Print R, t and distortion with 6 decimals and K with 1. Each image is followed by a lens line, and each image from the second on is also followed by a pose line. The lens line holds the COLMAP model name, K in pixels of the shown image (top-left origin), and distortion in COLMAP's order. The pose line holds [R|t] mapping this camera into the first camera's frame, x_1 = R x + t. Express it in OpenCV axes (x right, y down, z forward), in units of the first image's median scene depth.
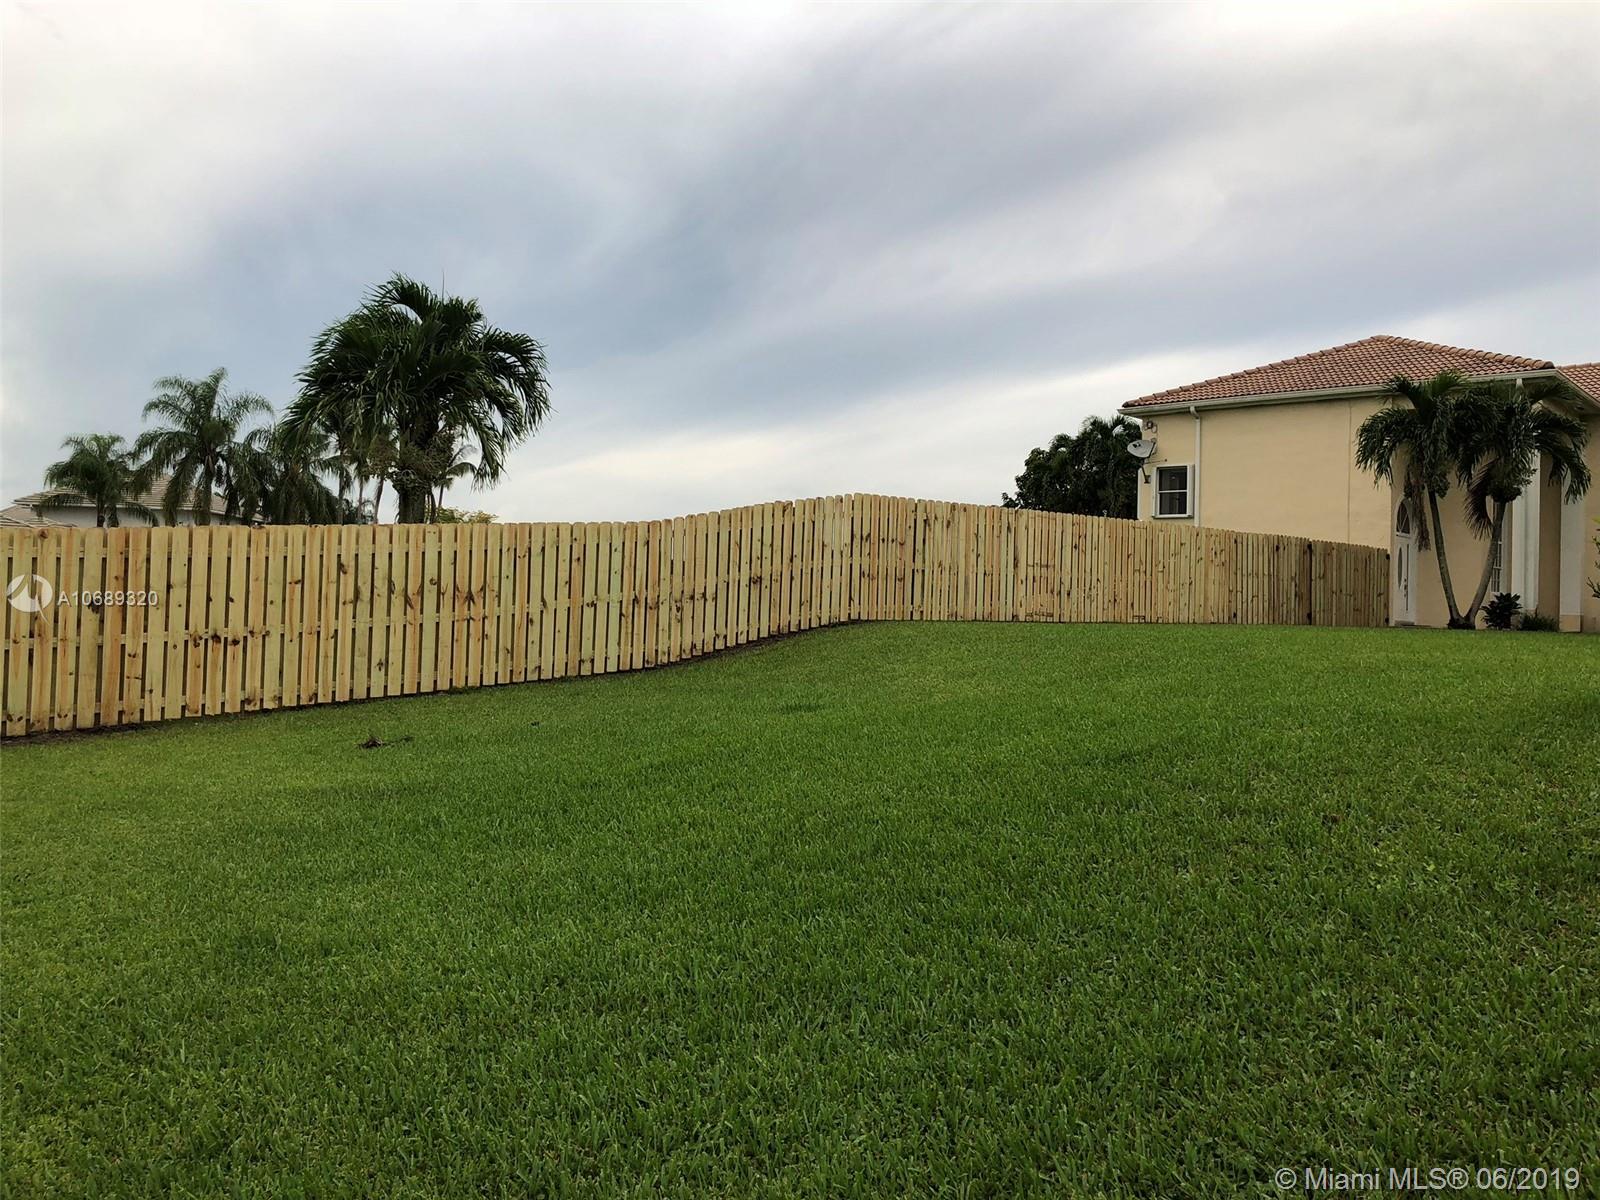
lens RADIAL K [[1293.7, 0, 796.5], [0, 1293.7, 584.3], [0, 0, 1]] dist [0.030711, -0.040683]
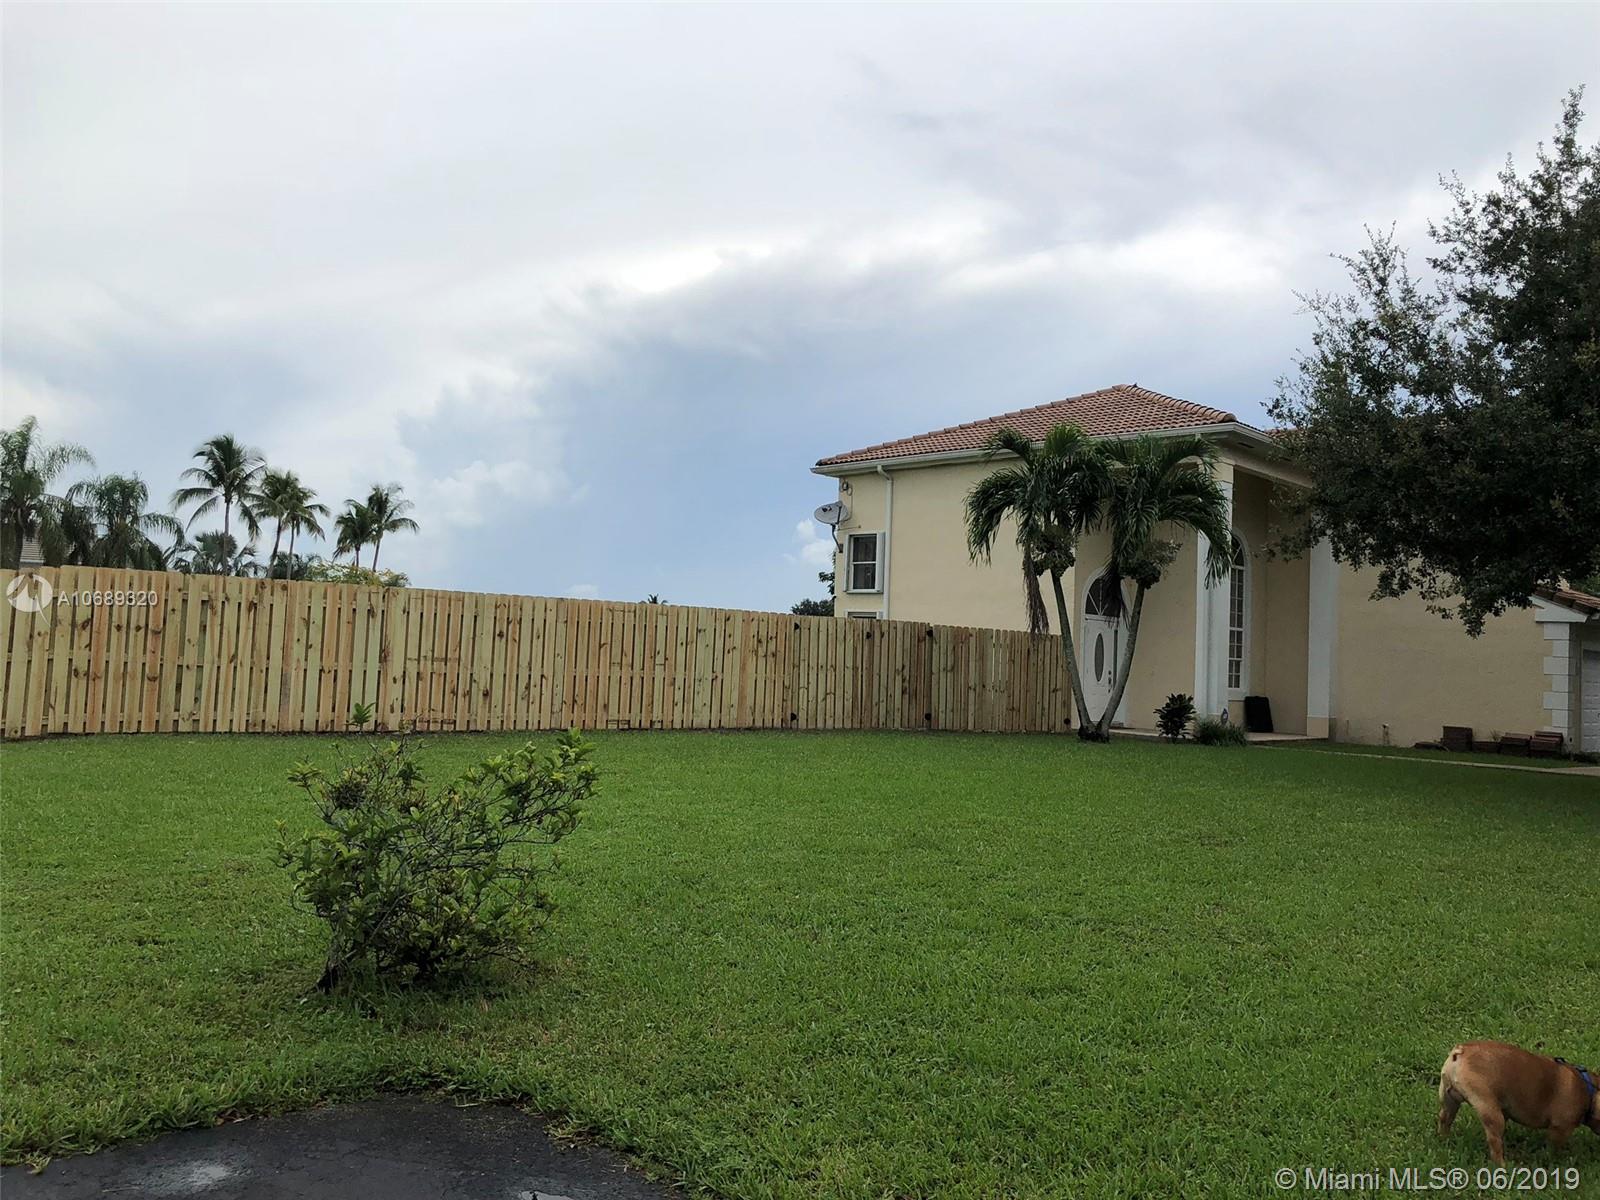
lens RADIAL K [[1293.7, 0, 786.4], [0, 1293.7, 570.6], [0, 0, 1]] dist [0.030711, -0.040683]
pose [[0.998693, 0.013630, -0.049250, 0.430199], [-0.016345, 0.998344, -0.055162, -0.027466], [0.048417, 0.055895, 0.997262, 0.213771]]
